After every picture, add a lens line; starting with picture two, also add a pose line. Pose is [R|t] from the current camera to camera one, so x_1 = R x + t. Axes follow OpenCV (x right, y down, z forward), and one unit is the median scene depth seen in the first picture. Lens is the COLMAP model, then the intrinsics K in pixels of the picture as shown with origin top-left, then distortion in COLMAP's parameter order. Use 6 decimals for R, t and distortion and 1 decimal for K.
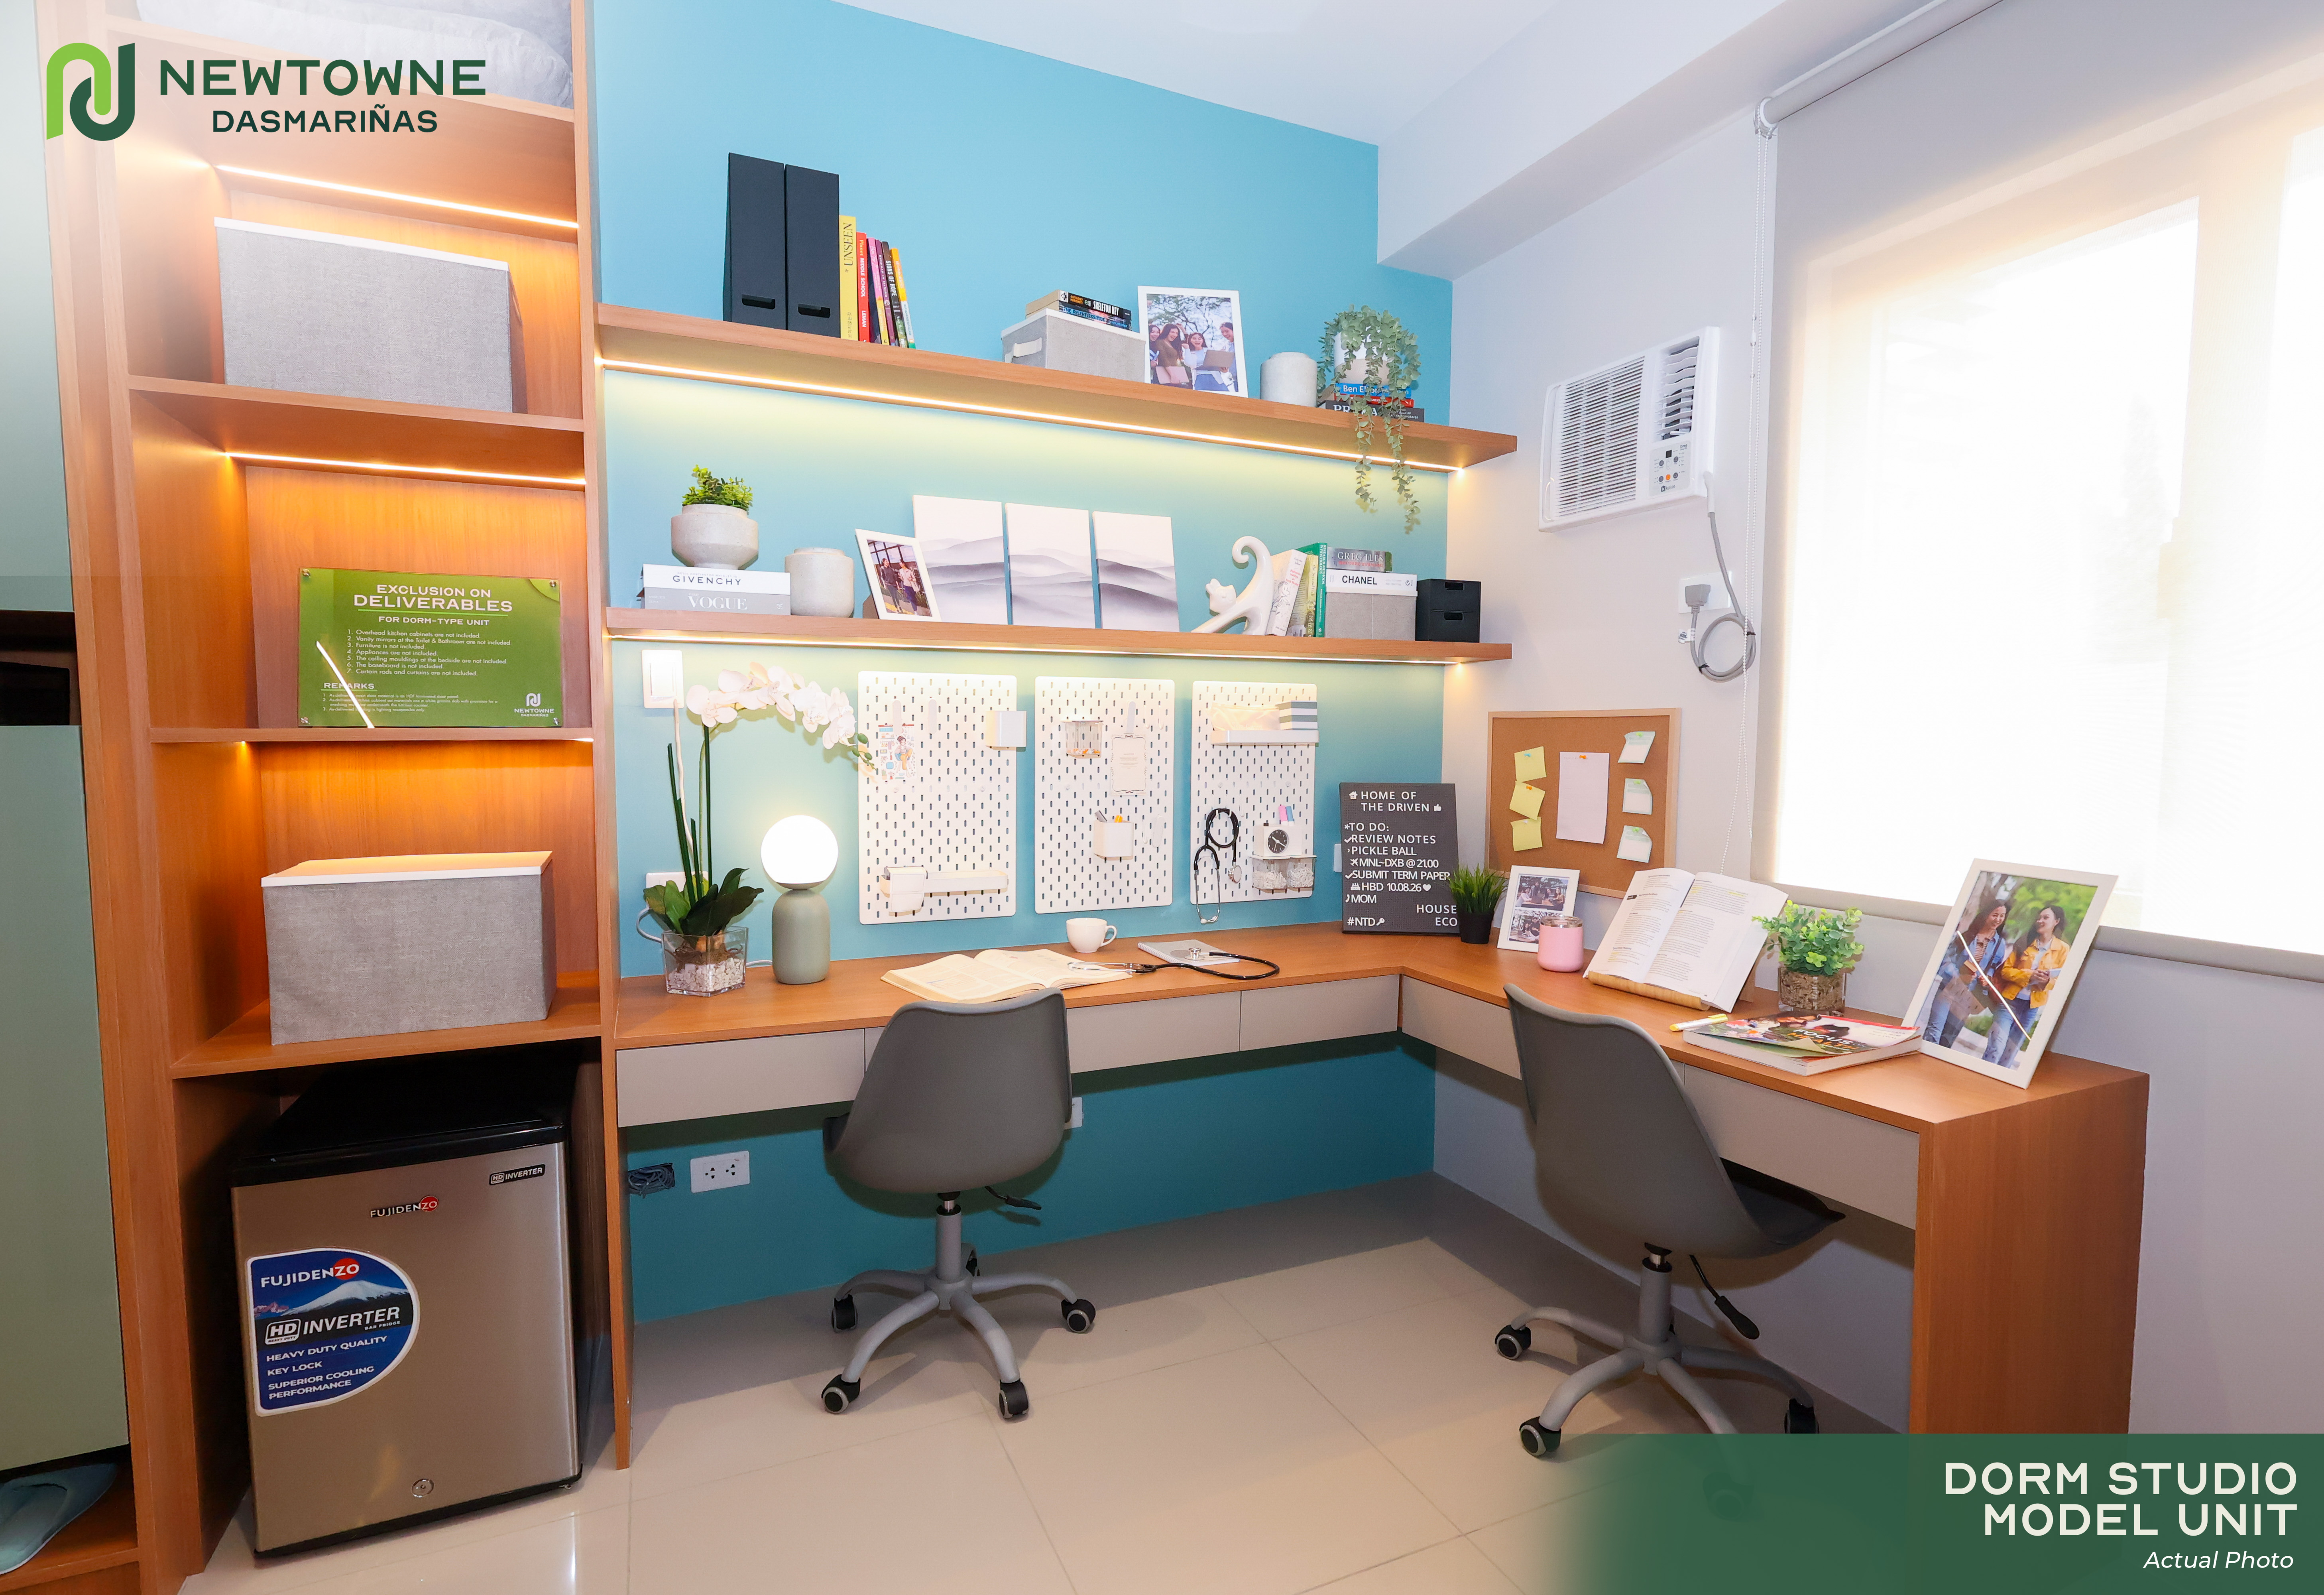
lens RADIAL K [[1102.6, 0, 1129.1], [0, 1102.6, 807.1], [0, 0, 1]] dist [0.000076, -0.000570]
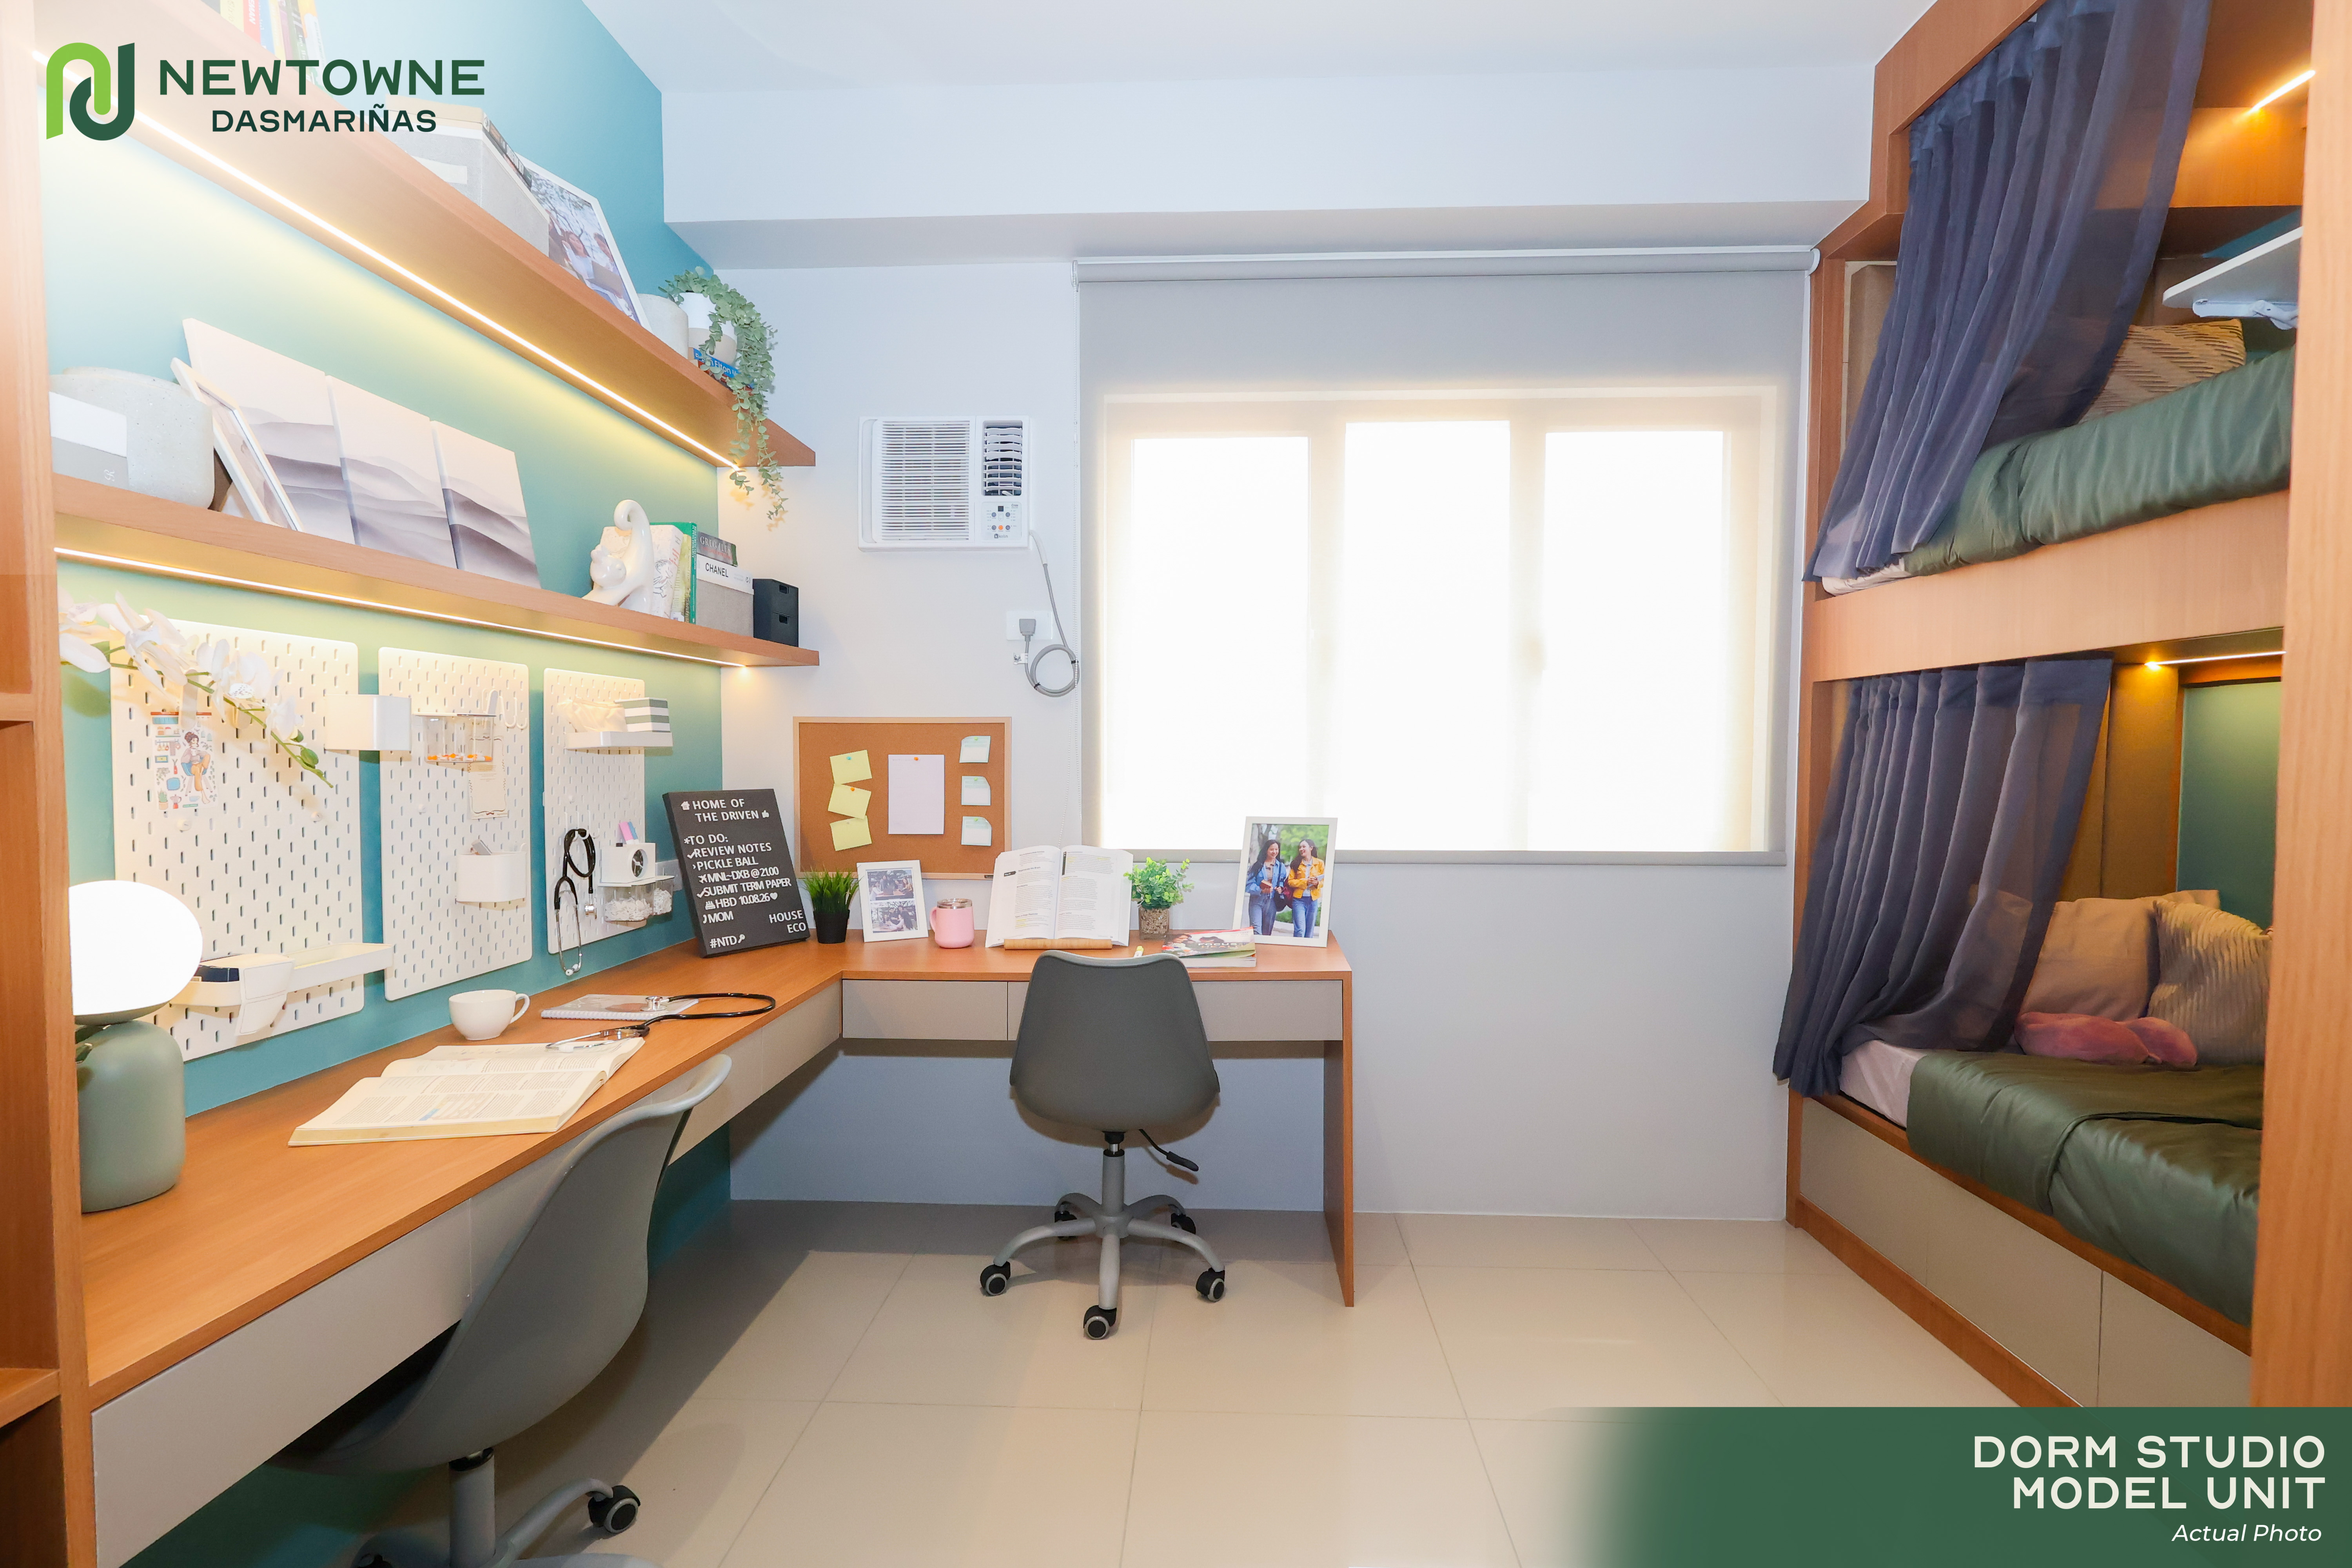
lens RADIAL K [[1085.1, 0, 1182.1], [0, 1085.1, 795.7], [0, 0, 1]] dist [-0.000700, 0.000235]
pose [[0.440468, -0.040279, 0.896864, -0.475111], [0.060850, 0.998035, 0.014938, -0.008555], [-0.895704, 0.047995, 0.442054, 0.283432]]
